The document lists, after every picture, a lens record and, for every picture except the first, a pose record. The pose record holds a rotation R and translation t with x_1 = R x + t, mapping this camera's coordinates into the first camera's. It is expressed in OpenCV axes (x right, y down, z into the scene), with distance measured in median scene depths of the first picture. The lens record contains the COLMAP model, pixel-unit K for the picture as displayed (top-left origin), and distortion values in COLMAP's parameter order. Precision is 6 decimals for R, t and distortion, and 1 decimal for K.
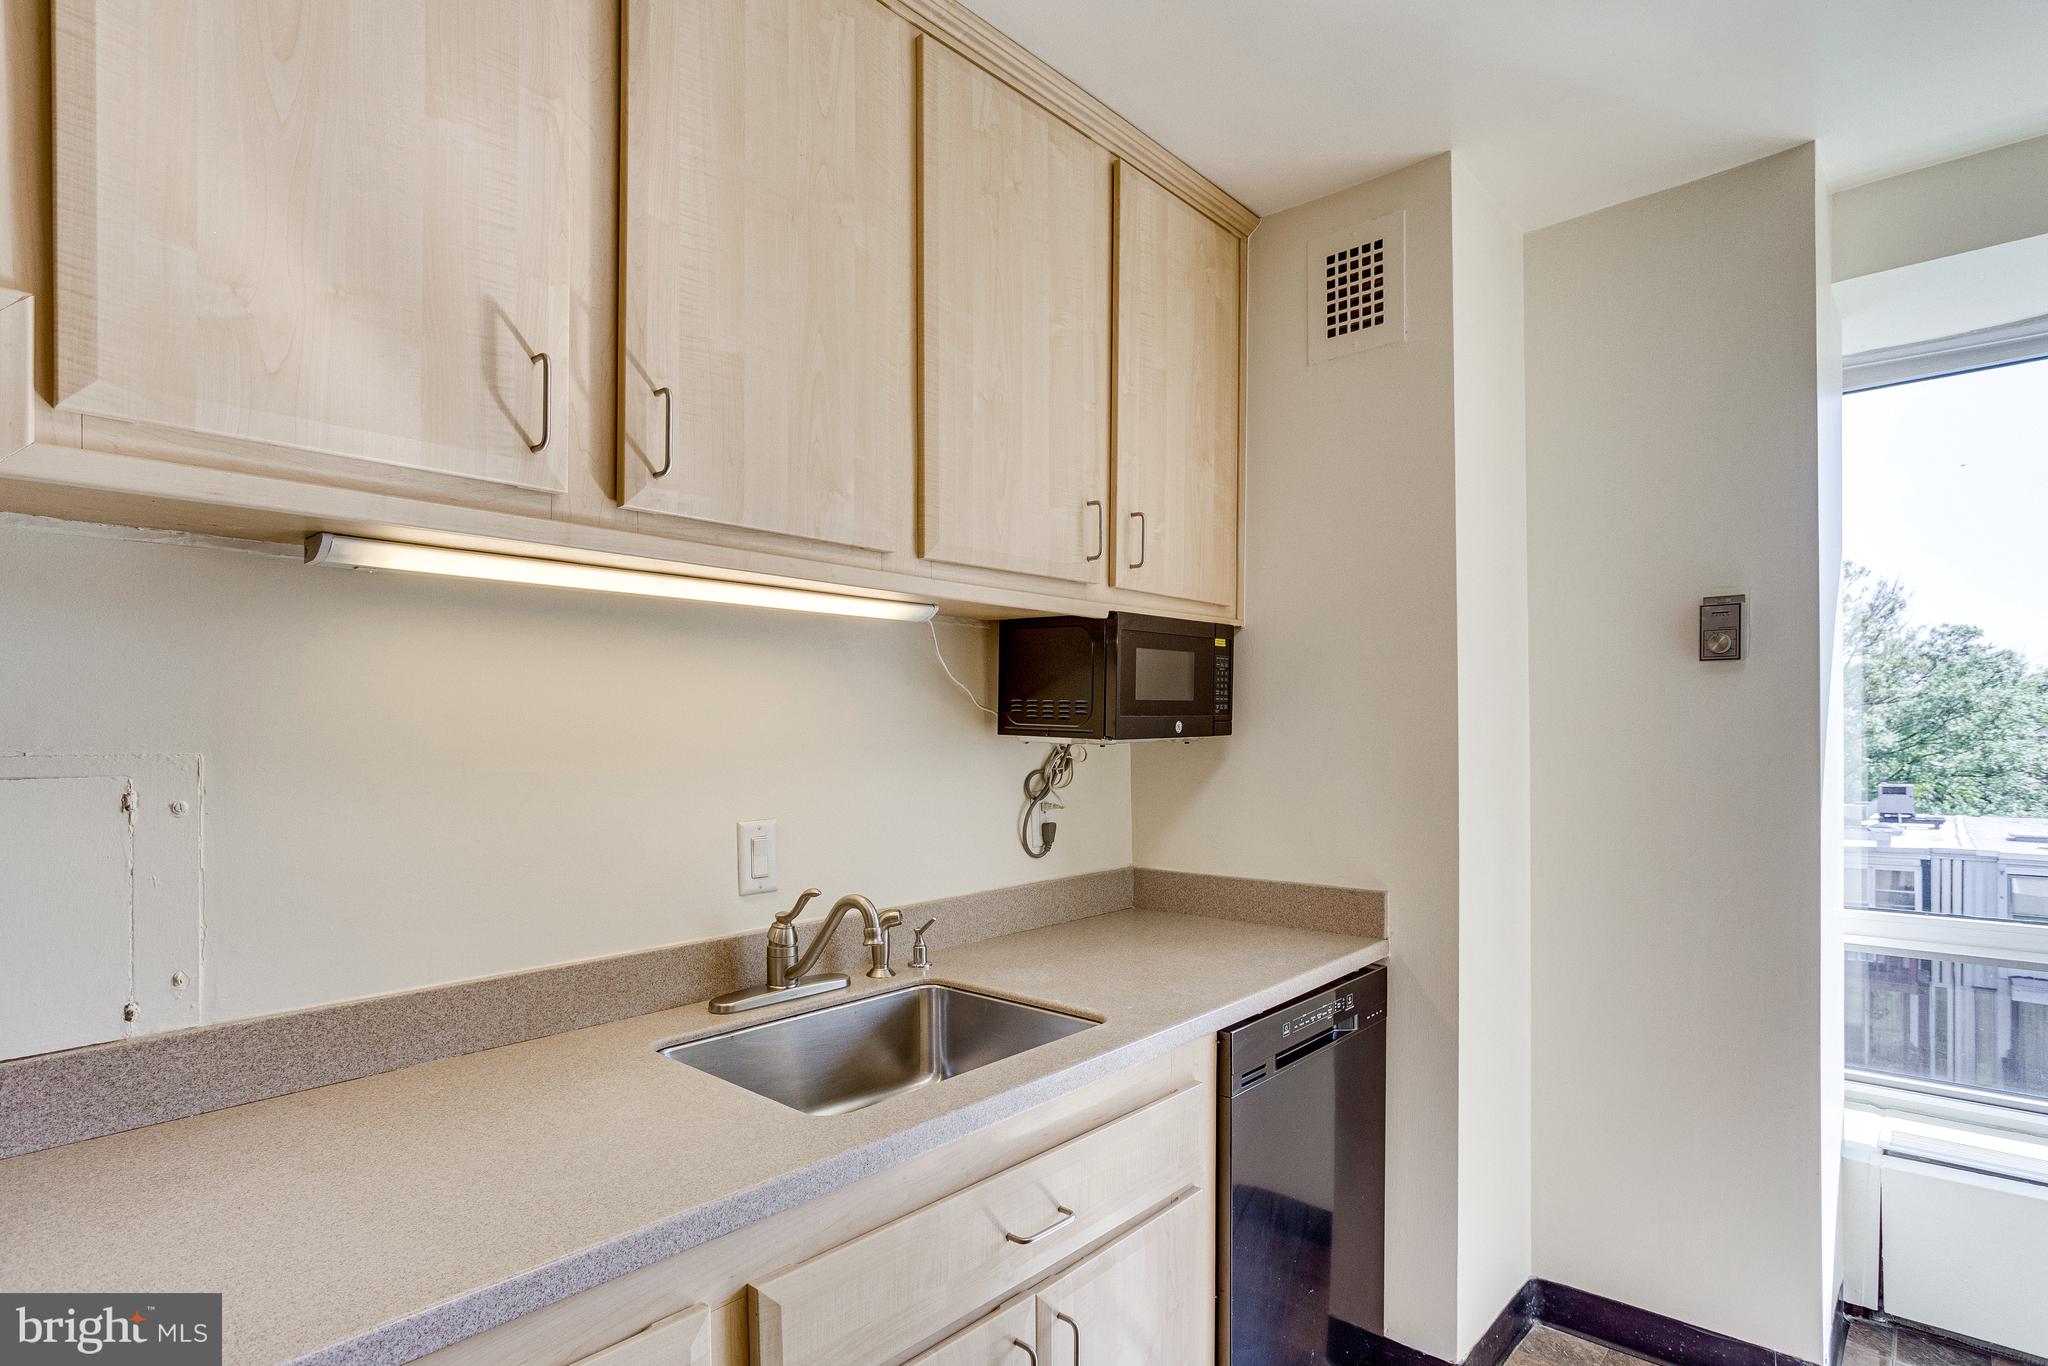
lens RADIAL K [[1049.9, 0, 1020.1], [0, 1049.9, 738.3], [0, 0, 1]] dist [-0.047166, 0.029043]
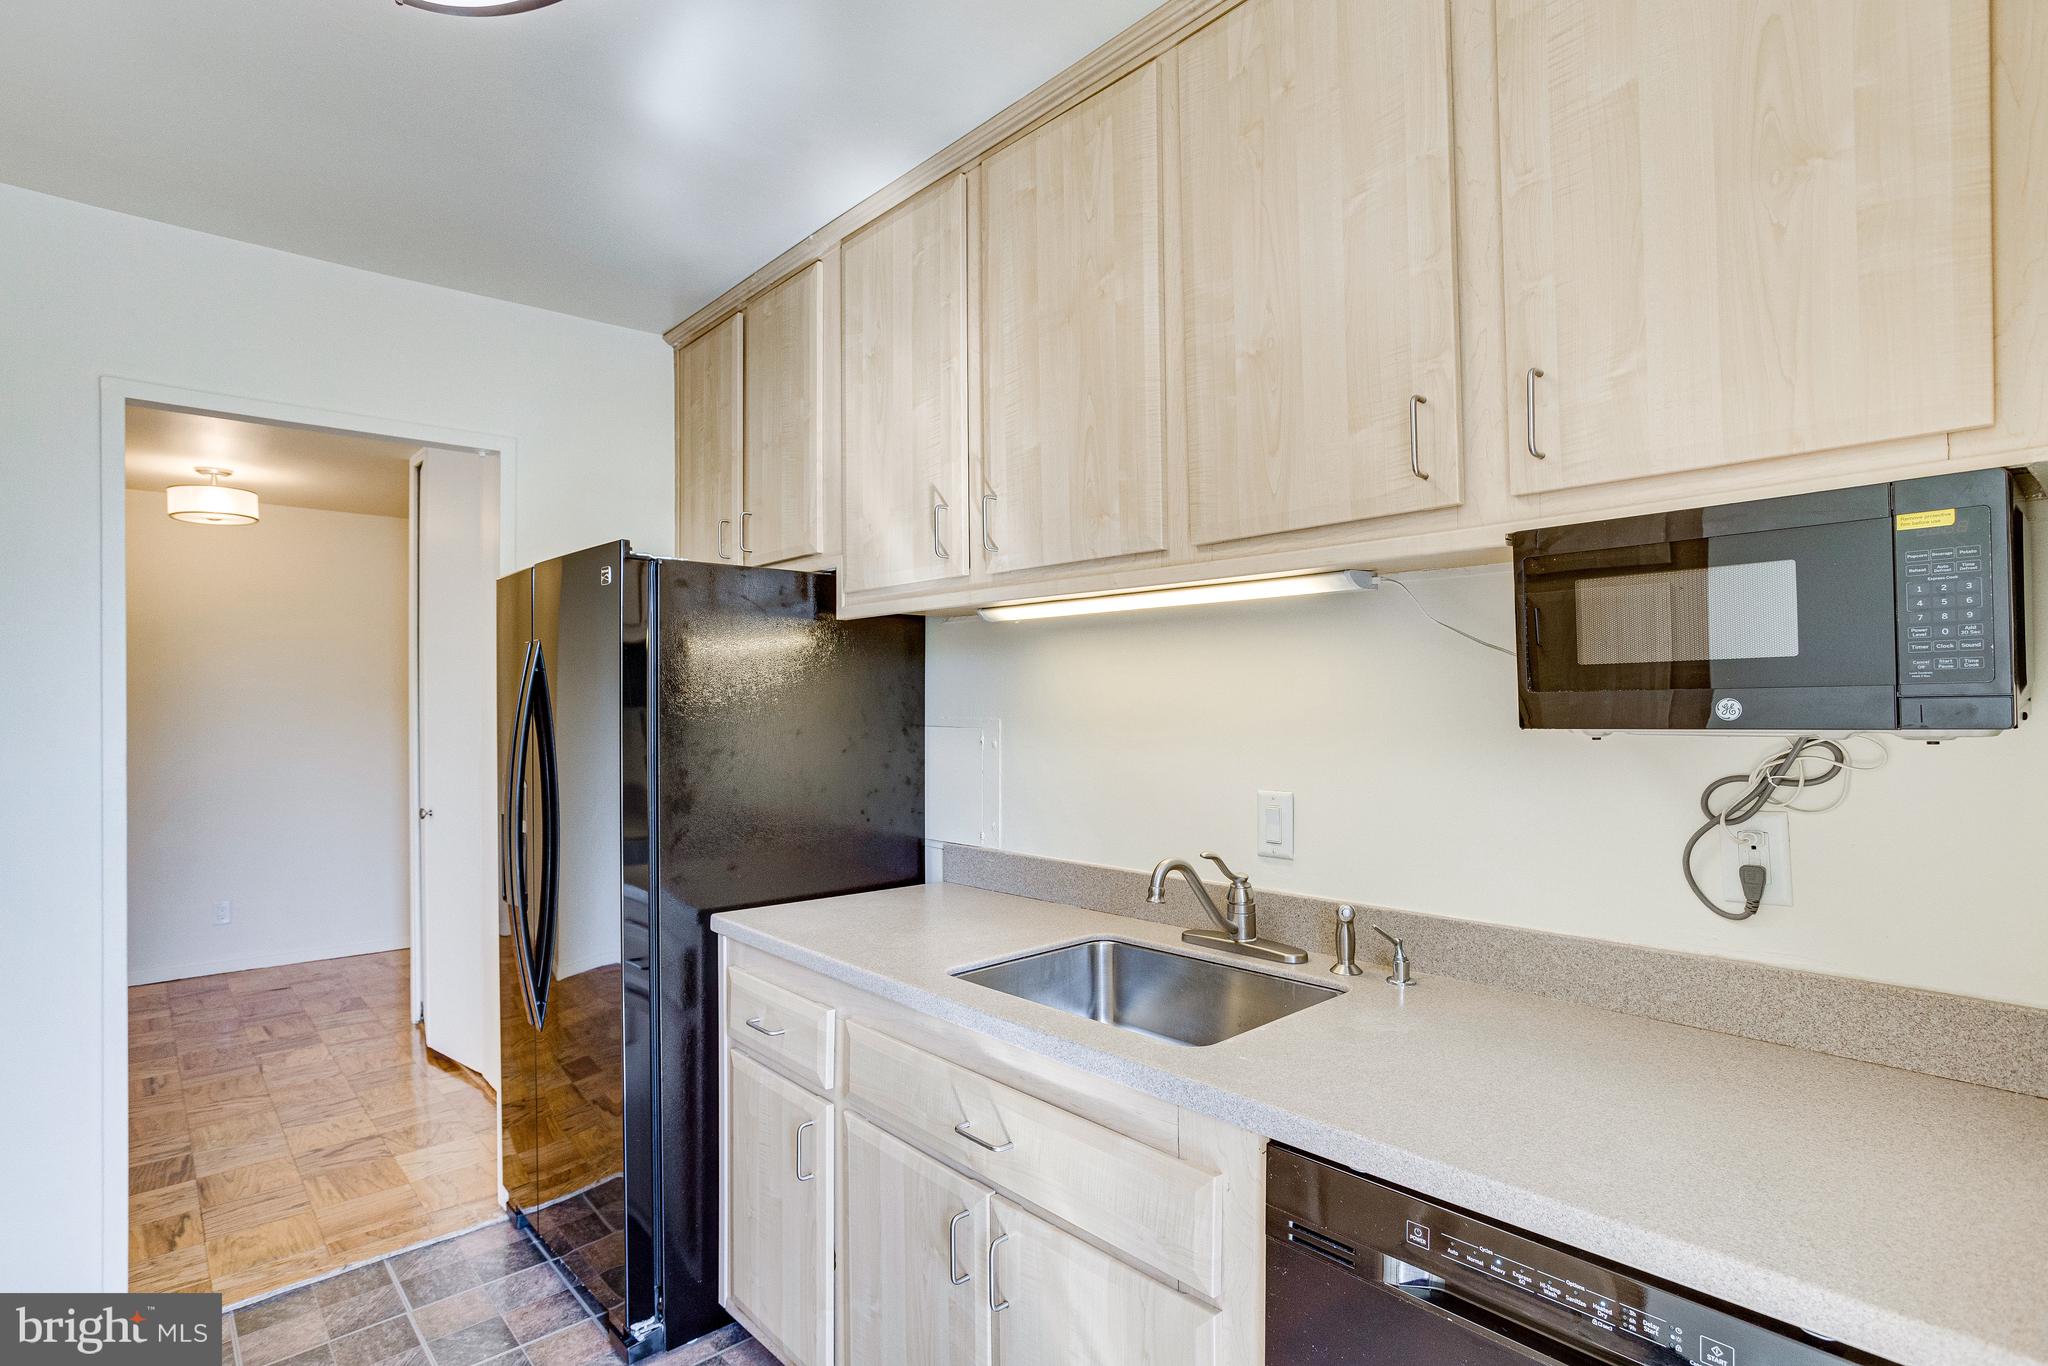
lens RADIAL K [[1036.4, 0, 999.4], [0, 1036.4, 689.0], [0, 0, 1]] dist [-0.043566, 0.014597]
pose [[-0.128447, -0.001976, -0.991714, 0.586755], [0.004683, 0.999986, -0.002599, -0.017884], [0.991705, -0.004978, -0.128436, 0.584349]]
